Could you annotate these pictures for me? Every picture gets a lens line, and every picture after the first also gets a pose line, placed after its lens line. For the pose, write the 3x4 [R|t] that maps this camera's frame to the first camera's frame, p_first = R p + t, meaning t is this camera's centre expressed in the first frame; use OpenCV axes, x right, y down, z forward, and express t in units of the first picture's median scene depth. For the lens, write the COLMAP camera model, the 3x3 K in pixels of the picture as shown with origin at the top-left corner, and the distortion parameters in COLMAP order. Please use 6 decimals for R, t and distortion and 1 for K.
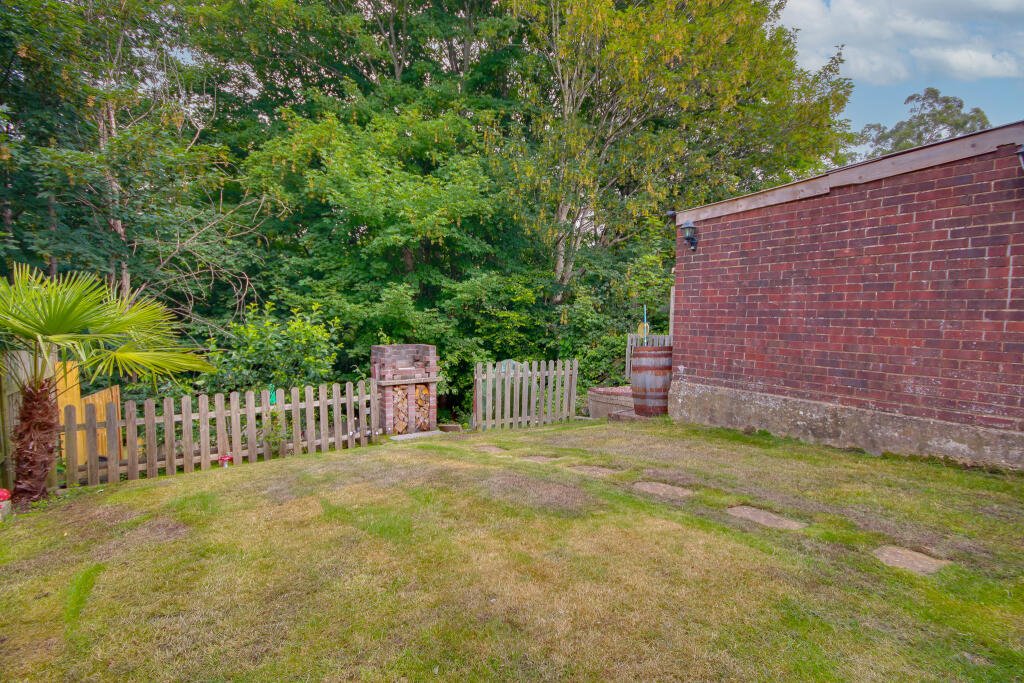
lens RADIAL K [[482.8, 0, 516.1], [0, 482.8, 345.9], [0, 0, 1]] dist [-0.002757, -0.004149]
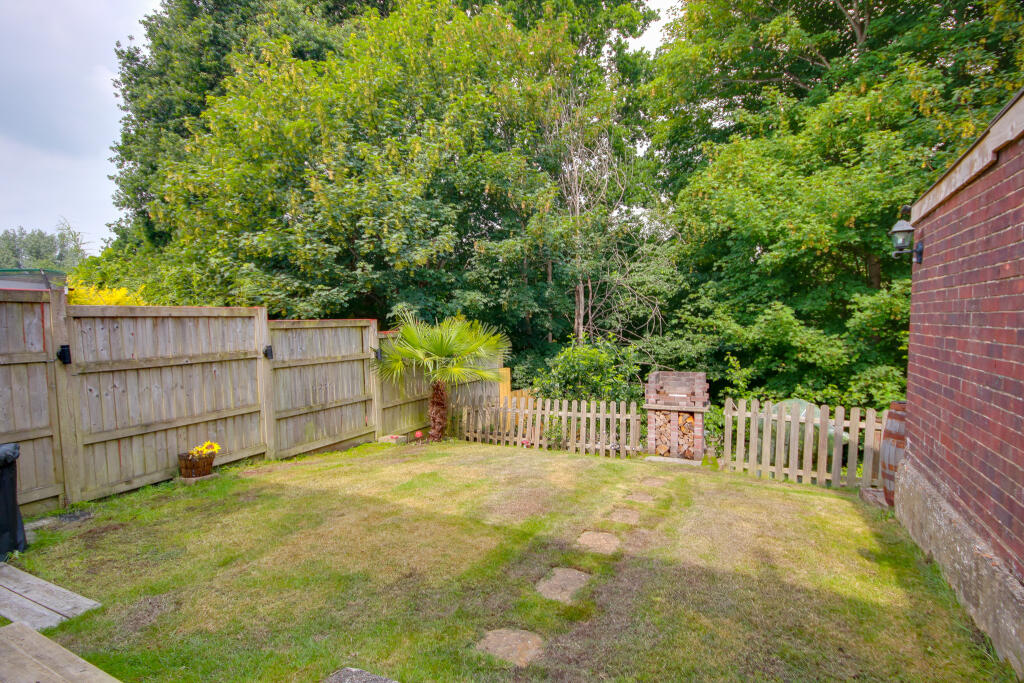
lens RADIAL K [[508.3, 0, 512.0], [0, 508.3, 341.5], [0, 0, 1]] dist [-0.000315, -0.000295]
pose [[0.485384, 0.020008, -0.874072, 0.576596], [-0.039852, 0.999205, 0.000742, -0.058034], [0.873392, 0.034474, 0.485795, 0.158201]]
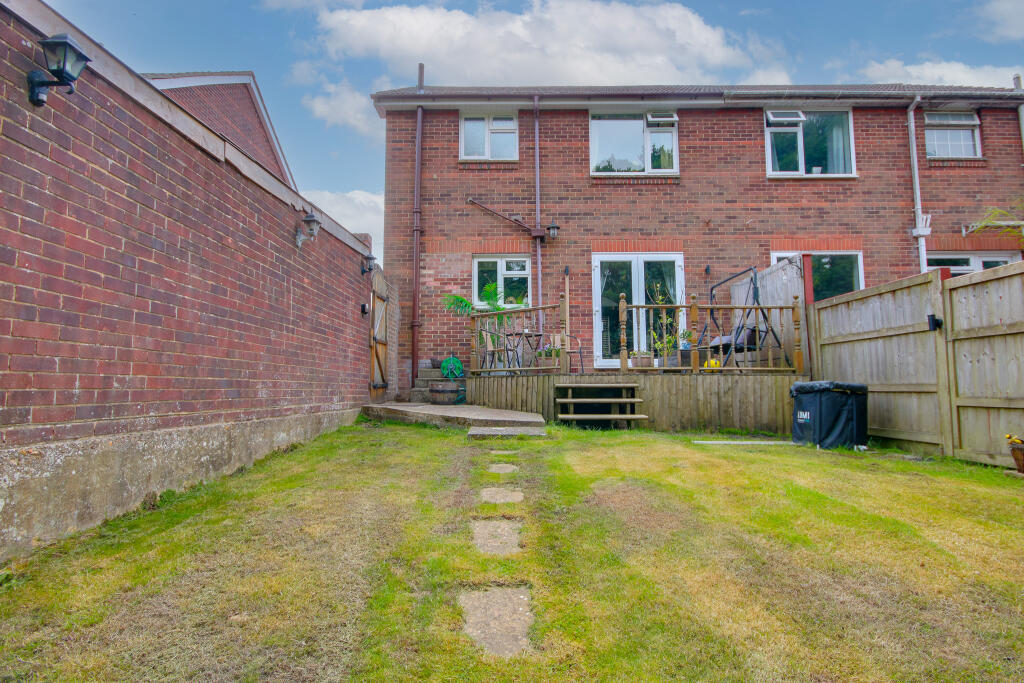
lens RADIAL K [[482.8, 0, 516.1], [0, 482.8, 345.9], [0, 0, 1]] dist [-0.002757, -0.004149]
pose [[-0.824662, 0.032729, 0.564679, -0.134267], [0.024700, 0.999456, -0.021857, 0.013593], [-0.565087, -0.004077, -0.825021, 0.895222]]
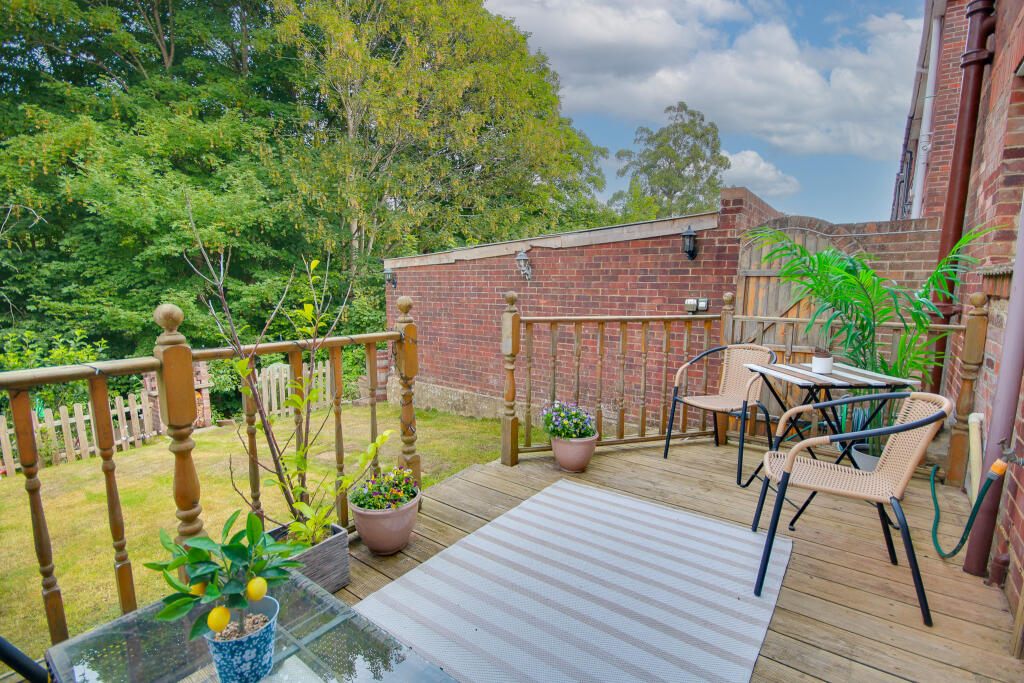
lens RADIAL K [[481.5, 0, 518.3], [0, 481.5, 342.7], [0, 0, 1]] dist [0.019523, -0.016206]
pose [[0.950131, -0.054956, 0.306970, 0.217619], [0.035180, 0.996955, 0.069595, -0.098770], [-0.309860, -0.055325, 0.949171, -0.406896]]
